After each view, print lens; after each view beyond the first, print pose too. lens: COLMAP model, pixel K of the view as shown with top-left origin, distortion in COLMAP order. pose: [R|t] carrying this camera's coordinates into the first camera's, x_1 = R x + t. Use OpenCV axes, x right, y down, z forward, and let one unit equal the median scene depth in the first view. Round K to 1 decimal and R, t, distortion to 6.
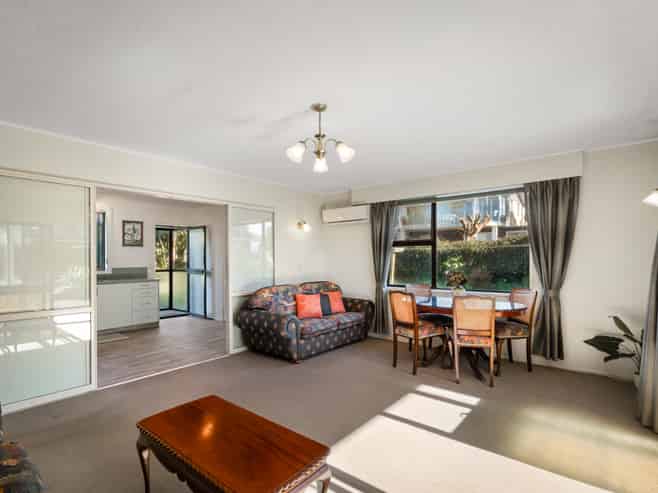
lens RADIAL K [[335.6, 0, 331.1], [0, 335.6, 251.9], [0, 0, 1]] dist [-0.001111, 0.000138]
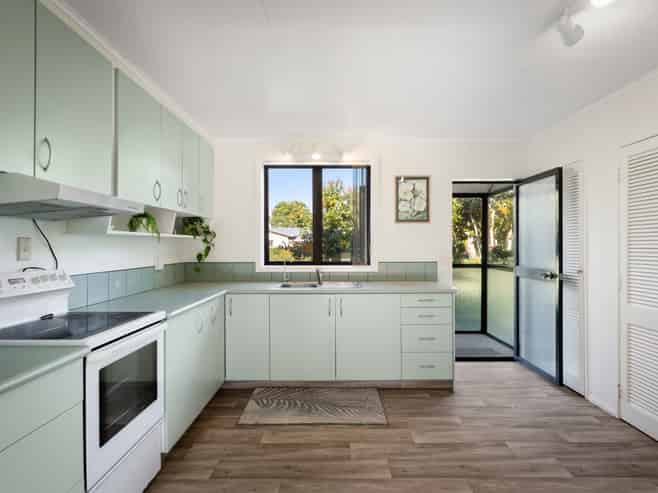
lens RADIAL K [[335.6, 0, 332.2], [0, 335.6, 246.9], [0, 0, 1]] dist [-0.001111, 0.000138]
pose [[0.630786, 0.011391, -0.775873, -0.227791], [0.007385, 0.999759, 0.020682, 0.009760], [0.775922, -0.018776, 0.630549, 0.506405]]
